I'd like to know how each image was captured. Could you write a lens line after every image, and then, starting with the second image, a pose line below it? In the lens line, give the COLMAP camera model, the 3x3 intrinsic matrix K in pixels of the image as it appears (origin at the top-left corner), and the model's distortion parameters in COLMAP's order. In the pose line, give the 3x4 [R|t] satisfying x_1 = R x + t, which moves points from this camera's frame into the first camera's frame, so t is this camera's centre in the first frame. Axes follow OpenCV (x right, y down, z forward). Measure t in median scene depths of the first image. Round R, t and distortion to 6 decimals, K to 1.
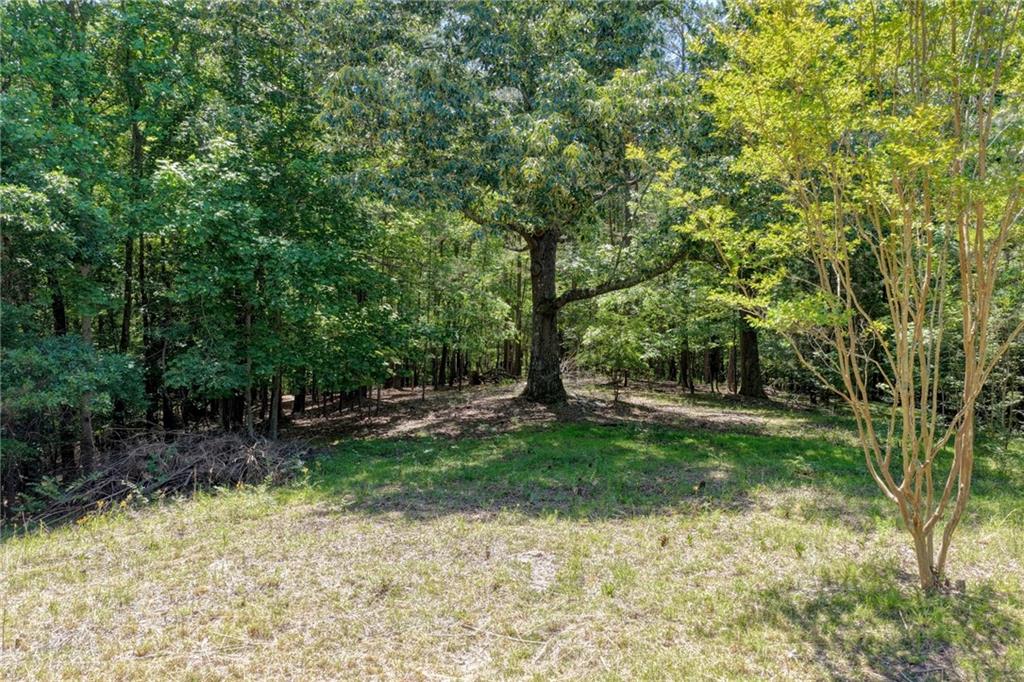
lens RADIAL K [[849.5, 0, 515.7], [0, 849.5, 345.8], [0, 0, 1]] dist [-0.014992, 0.041672]
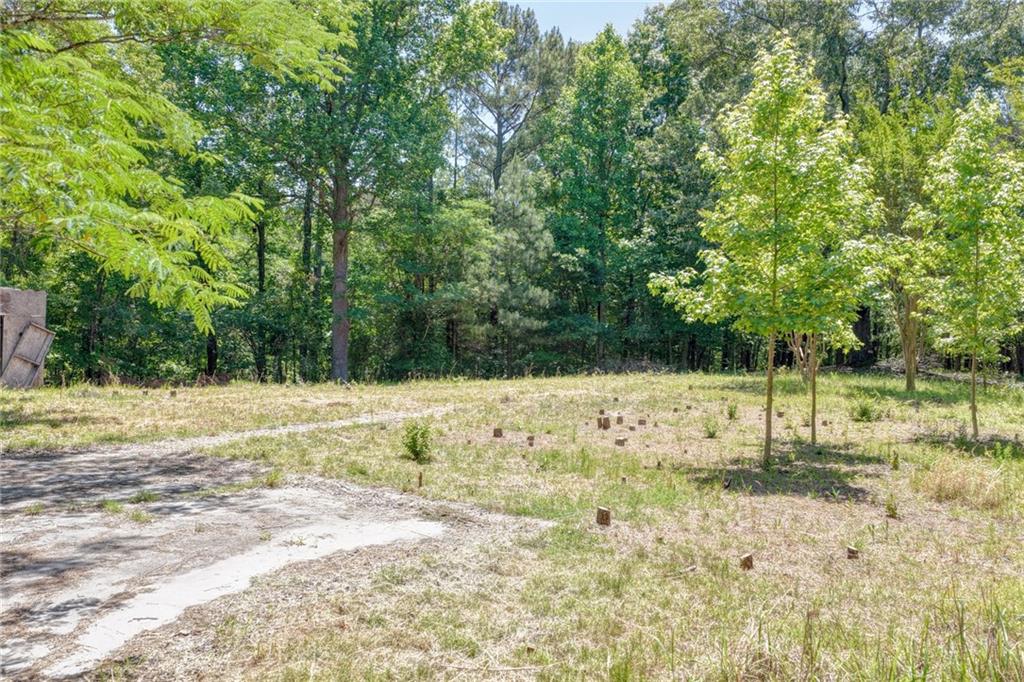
lens RADIAL K [[849.5, 0, 515.7], [0, 849.5, 345.8], [0, 0, 1]] dist [-0.014992, 0.041672]
pose [[0.783068, 0.016269, -0.621723, 0.801067], [-0.042573, 0.998715, -0.027487, 0.148847], [0.620477, 0.047993, 0.782754, -0.985232]]
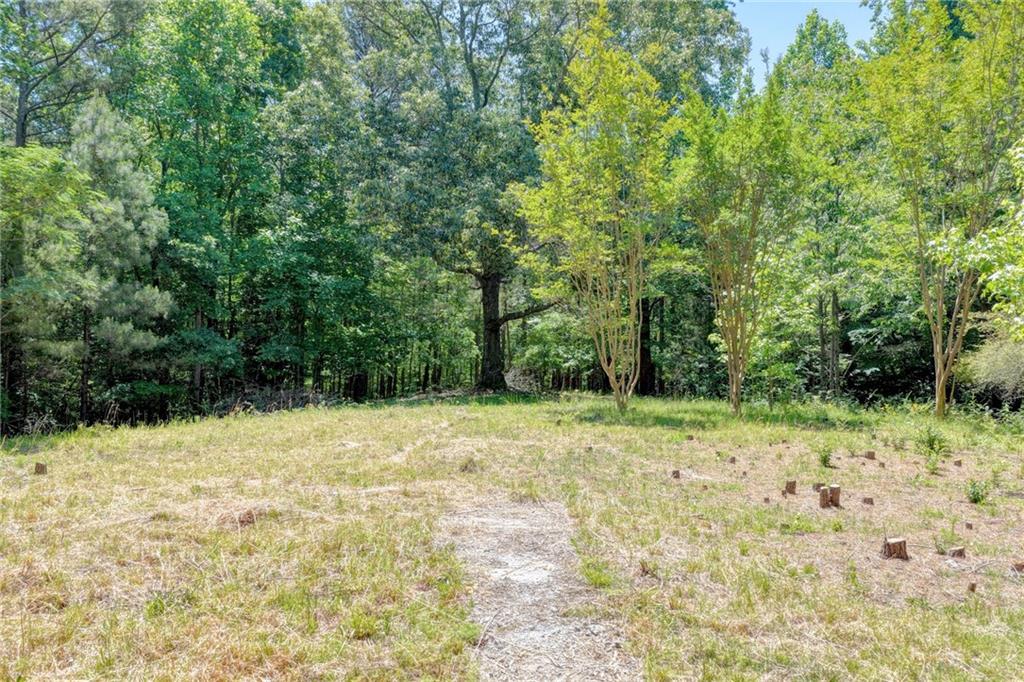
lens RADIAL K [[849.5, 0, 515.7], [0, 849.5, 345.8], [0, 0, 1]] dist [-0.014992, 0.041672]
pose [[0.999878, -0.000839, 0.015606, 0.083177], [0.001938, 0.997506, -0.070552, 0.146522], [-0.015508, 0.070573, 0.997386, -0.739745]]
